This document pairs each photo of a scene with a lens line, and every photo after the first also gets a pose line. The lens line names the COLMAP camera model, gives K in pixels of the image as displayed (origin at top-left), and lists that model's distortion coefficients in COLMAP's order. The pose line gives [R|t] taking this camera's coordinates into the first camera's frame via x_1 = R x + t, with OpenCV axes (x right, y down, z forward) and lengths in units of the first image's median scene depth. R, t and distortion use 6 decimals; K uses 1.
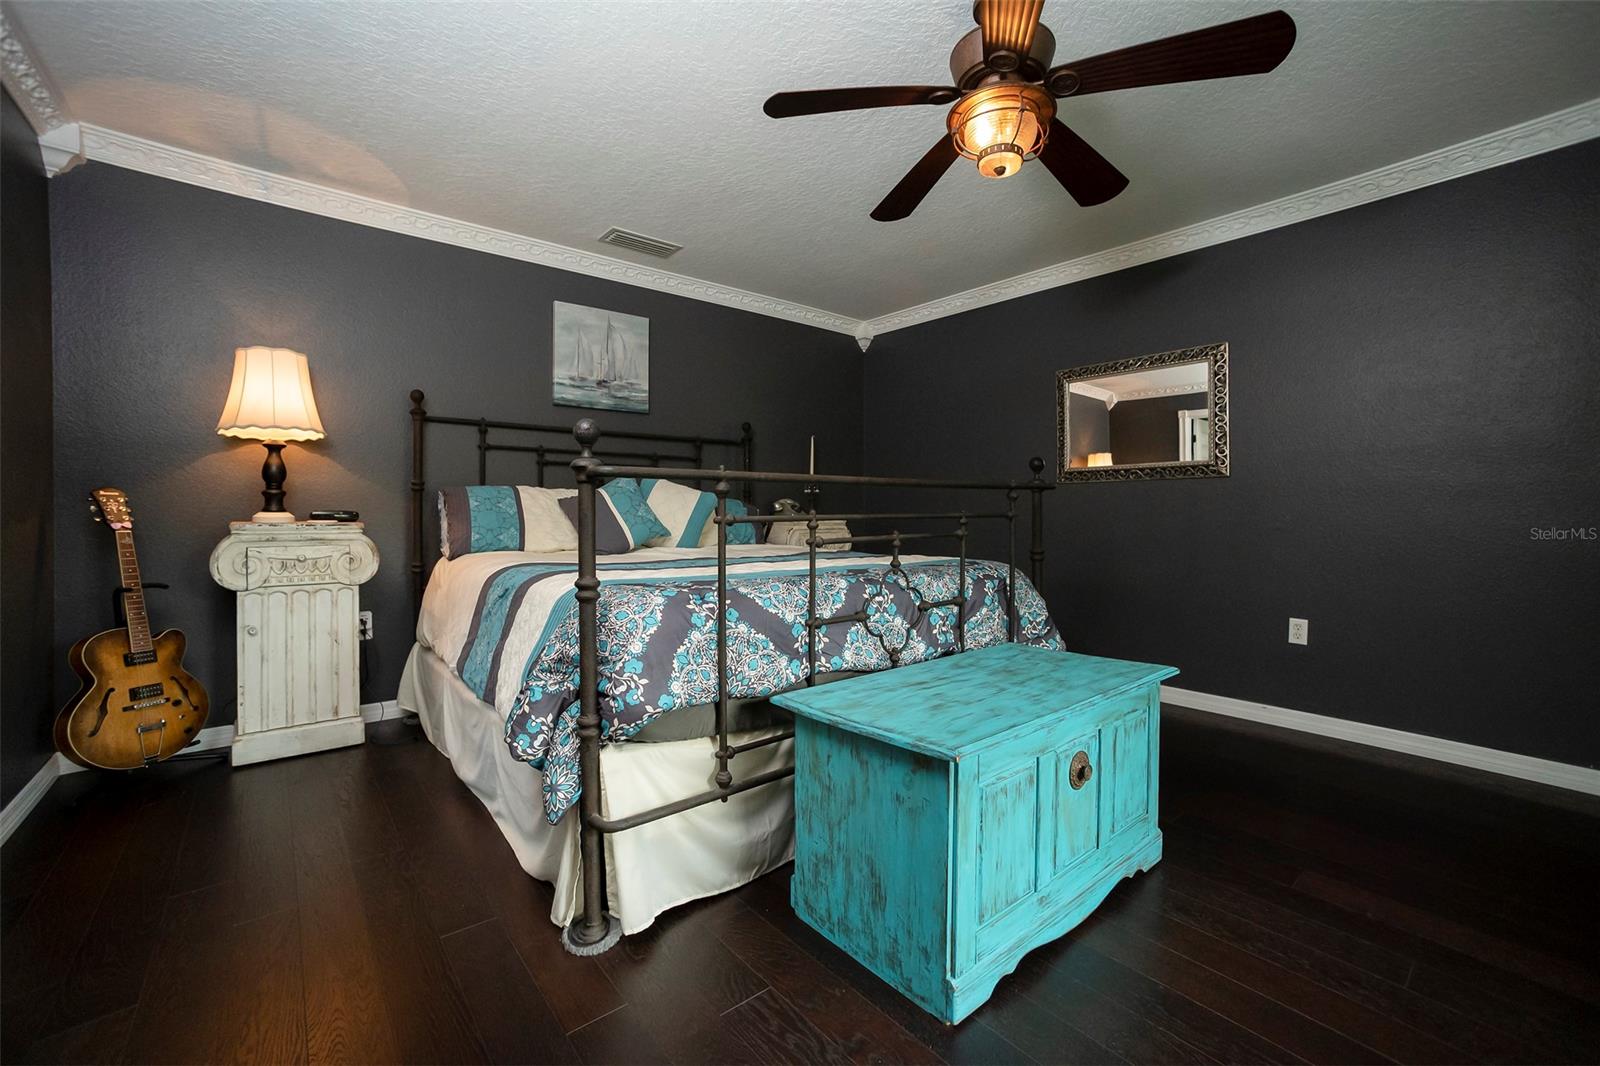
lens RADIAL K [[661.3, 0, 829.0], [0, 661.3, 525.4], [0, 0, 1]] dist [-0.069373, 0.030332]
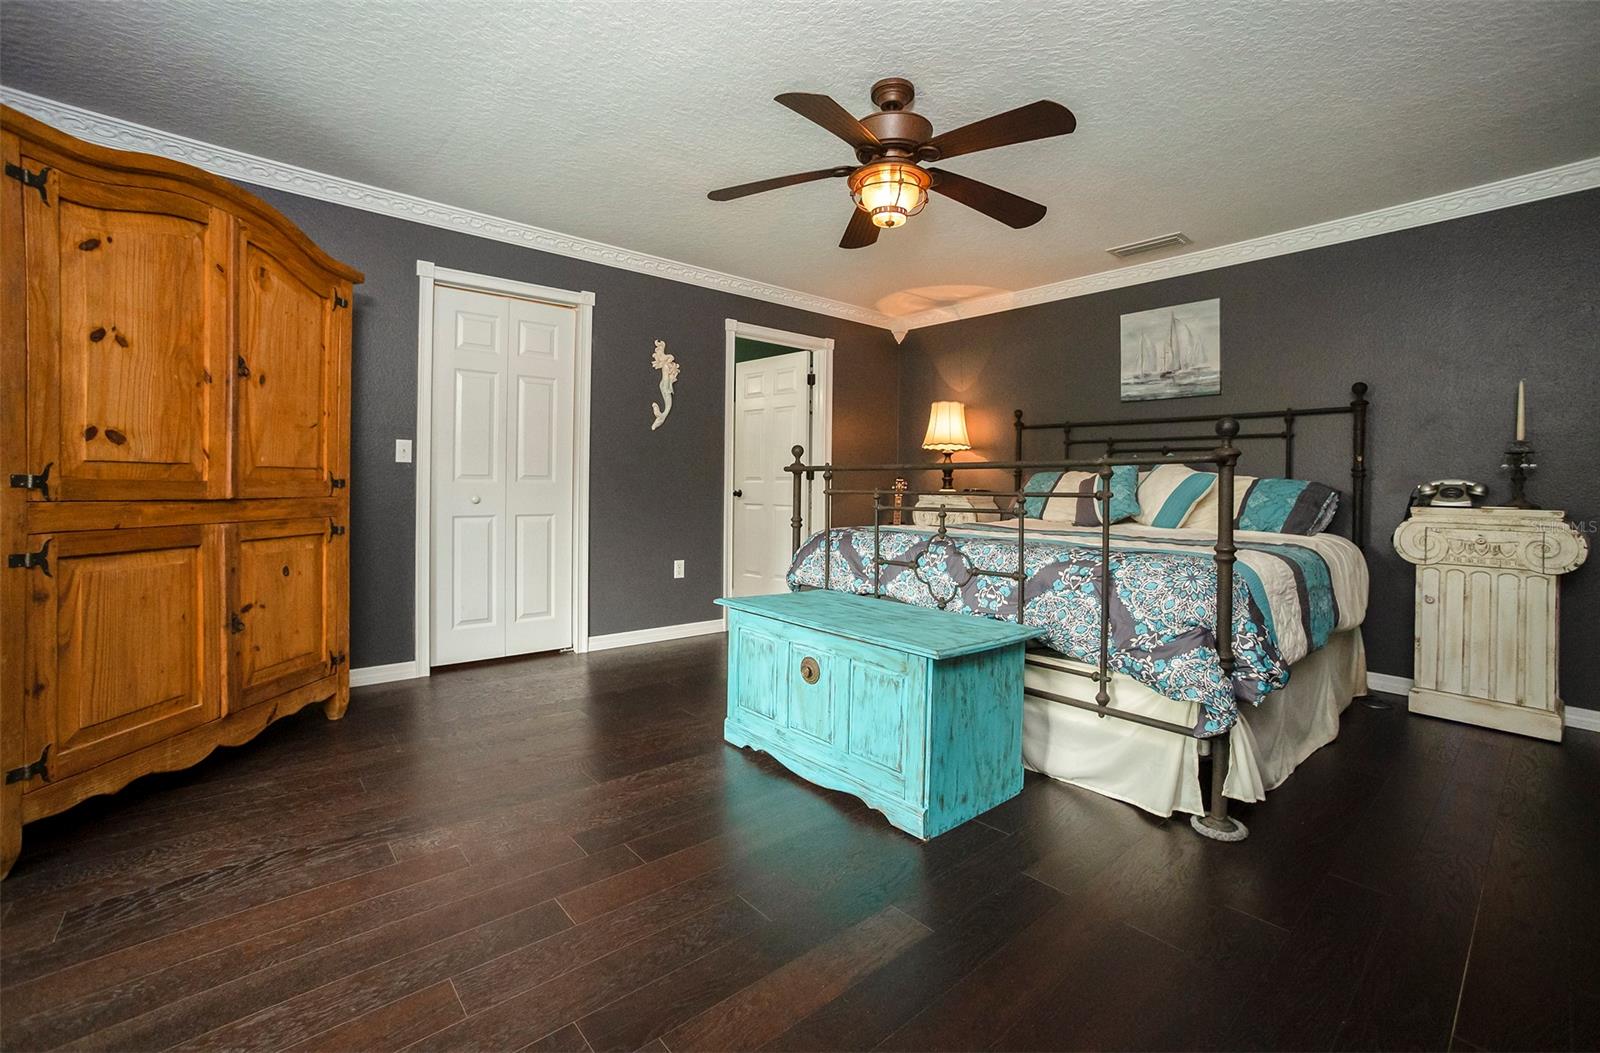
lens RADIAL K [[667.9, 0, 803.4], [0, 667.9, 487.4], [0, 0, 1]] dist [-0.045503, 0.000235]
pose [[0.028612, 0.000996, -0.999590, 1.209973], [-0.036159, 0.999346, -0.000040, -0.013099], [0.998936, 0.036145, 0.028629, 0.612793]]
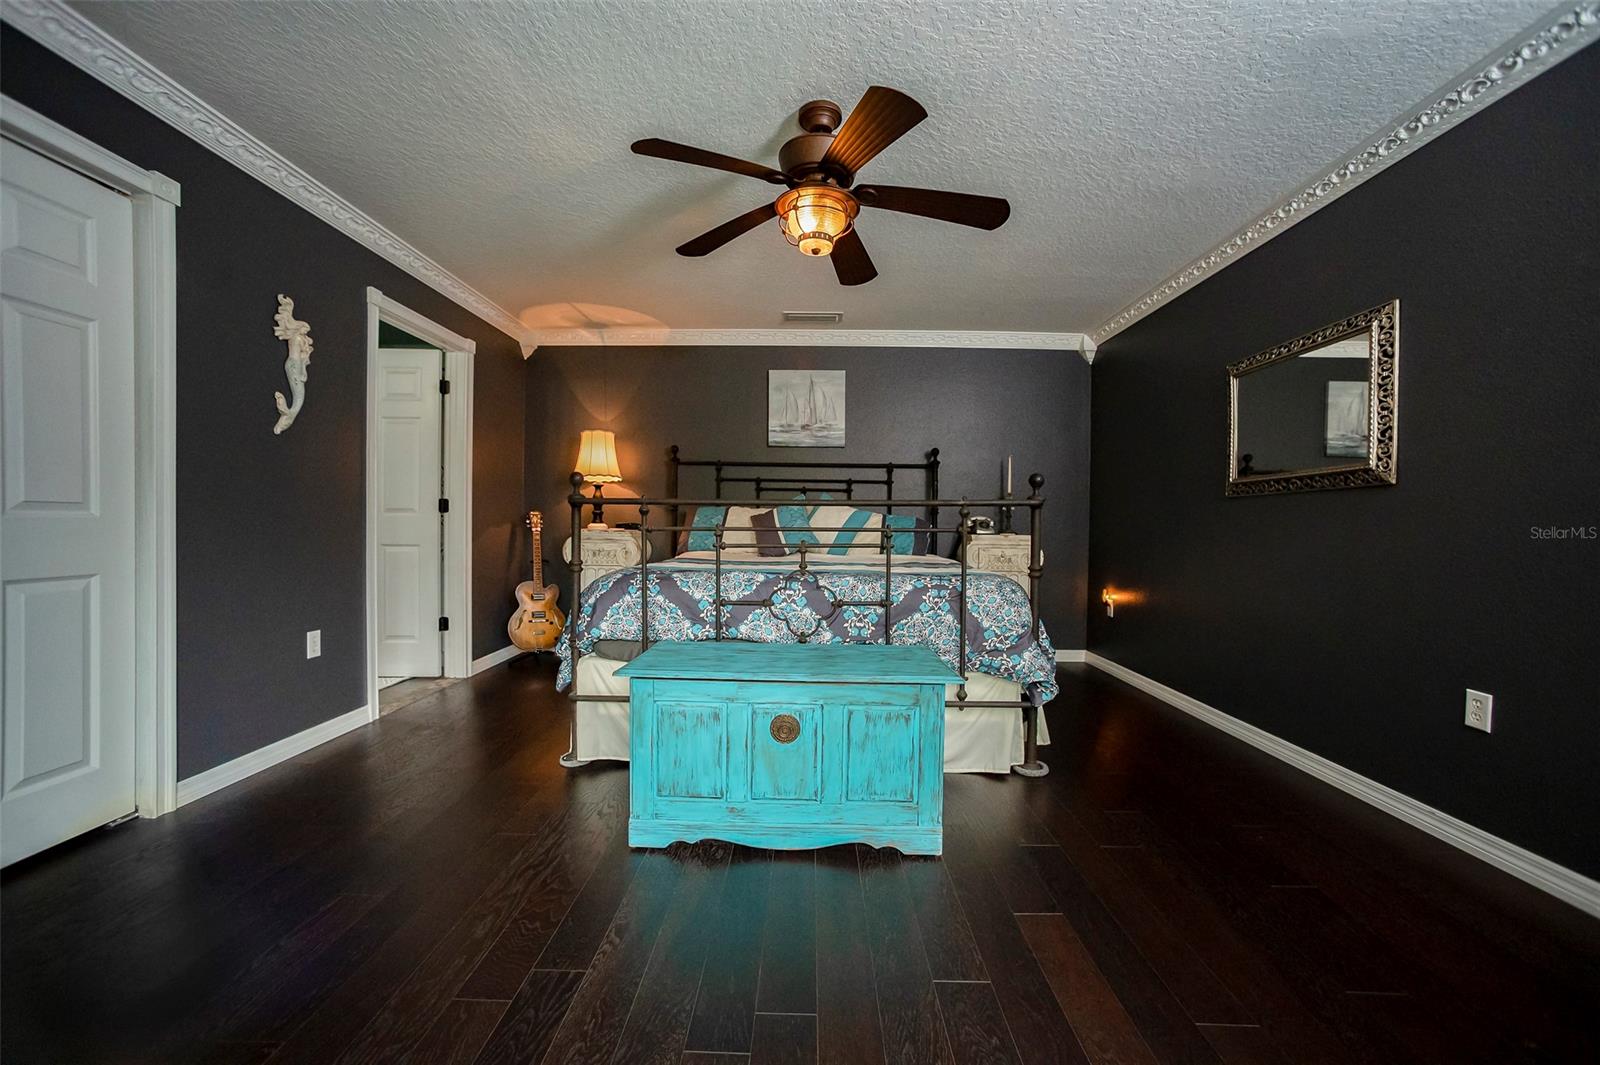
lens RADIAL K [[647.2, 0, 800.0], [0, 647.2, 532.5], [0, 0, 1]] dist [-0.074540, 0.037538]
pose [[0.756338, 0.015647, -0.653994, 0.807791], [-0.025625, 0.999655, -0.005719, 0.000187], [0.653679, 0.021084, 0.756478, 0.040571]]
